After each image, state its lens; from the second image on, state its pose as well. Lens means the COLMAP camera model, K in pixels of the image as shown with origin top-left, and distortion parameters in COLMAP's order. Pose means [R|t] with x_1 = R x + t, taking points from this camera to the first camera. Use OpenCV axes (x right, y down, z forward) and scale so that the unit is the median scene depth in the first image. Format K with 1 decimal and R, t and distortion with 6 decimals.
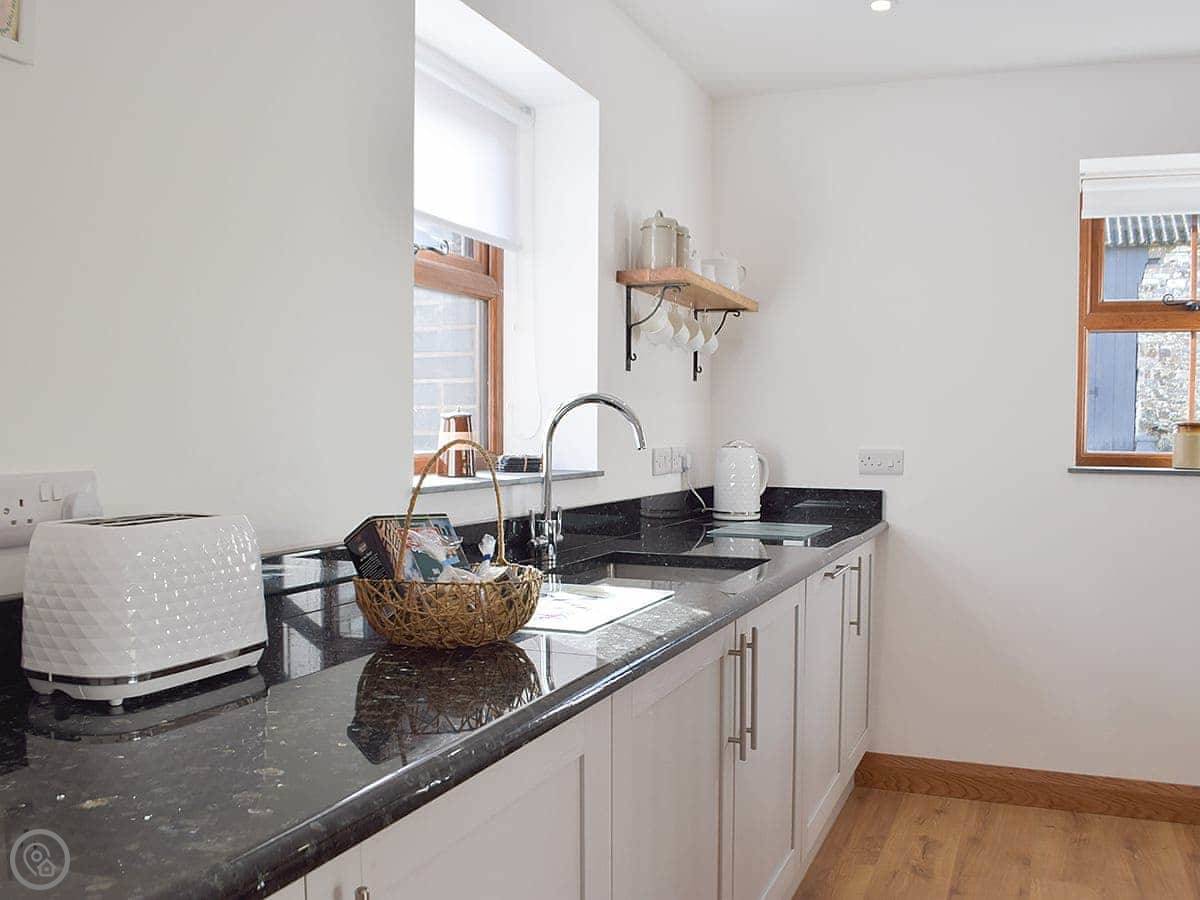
lens RADIAL K [[1113.0, 0, 634.5], [0, 1113.0, 452.3], [0, 0, 1]] dist [-0.071610, -0.002775]
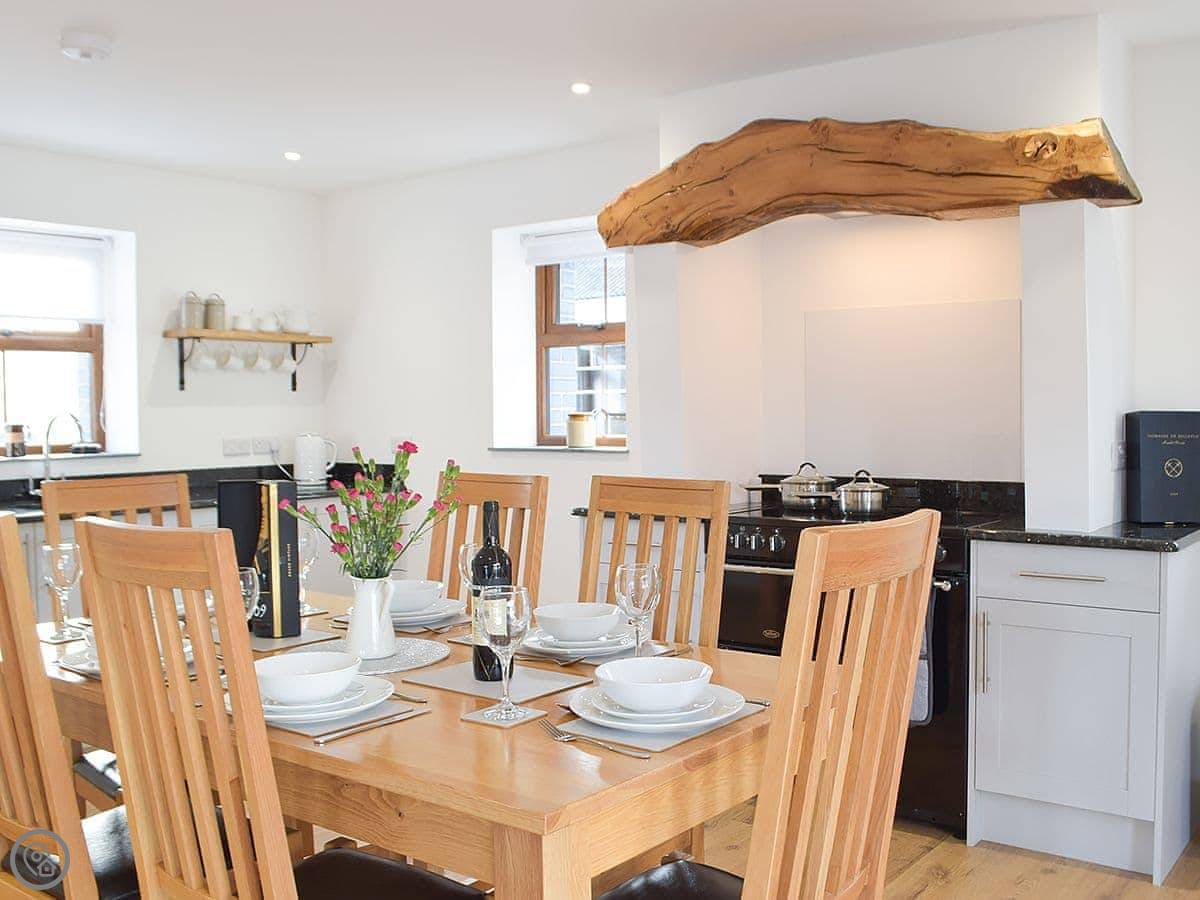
lens RADIAL K [[1182.1, 0, 632.3], [0, 1182.1, 395.3], [0, 0, 1]] dist [-0.004478, -0.003683]
pose [[0.957839, -0.029082, -0.285831, 1.068562], [0.017859, 0.998967, -0.041794, 0.015502], [0.286751, 0.034927, 0.957368, -0.436607]]
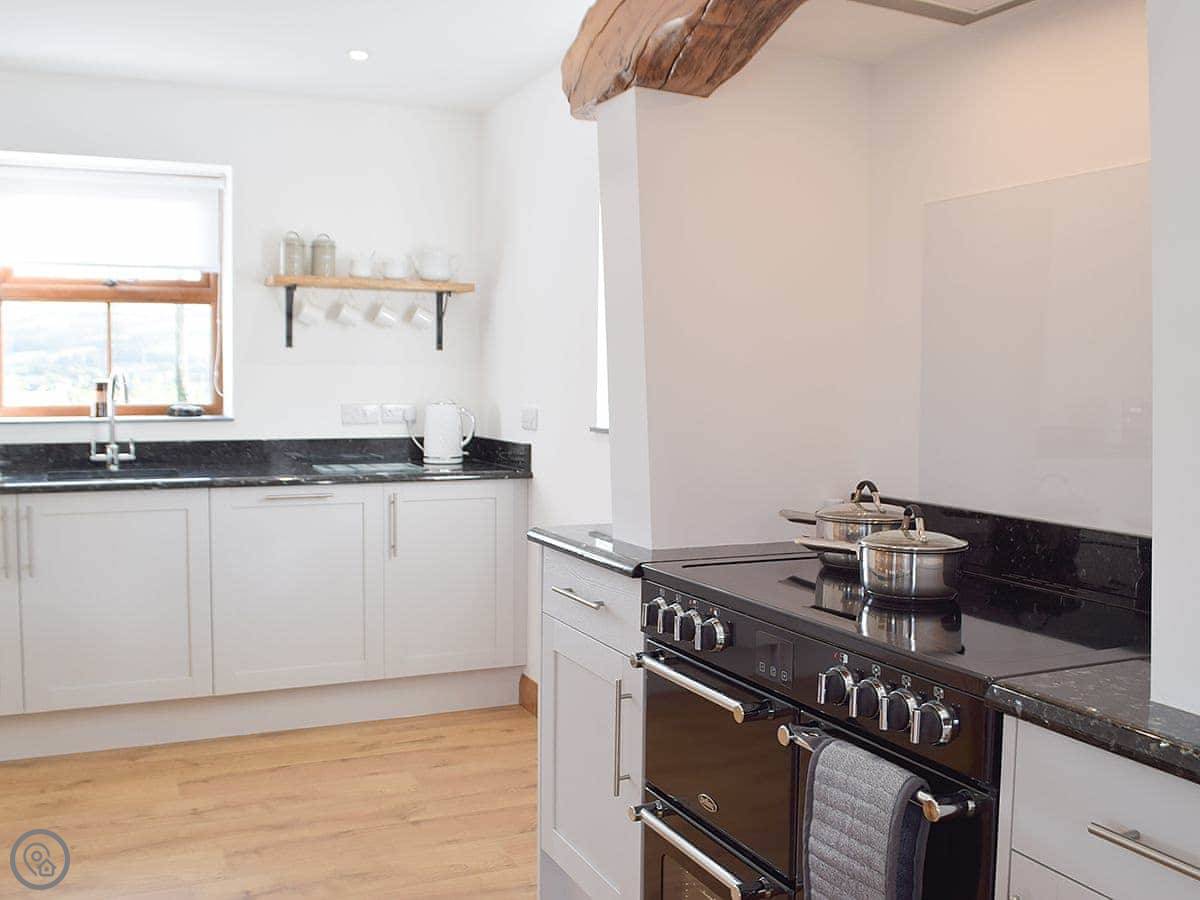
lens RADIAL K [[1132.9, 0, 619.8], [0, 1132.9, 423.6], [0, 0, 1]] dist [-0.050693, -0.000396]
pose [[0.714113, 0.019963, -0.699746, 1.238001], [-0.017945, 0.999787, 0.010209, -0.000149], [0.699800, 0.005267, 0.714319, 0.267258]]
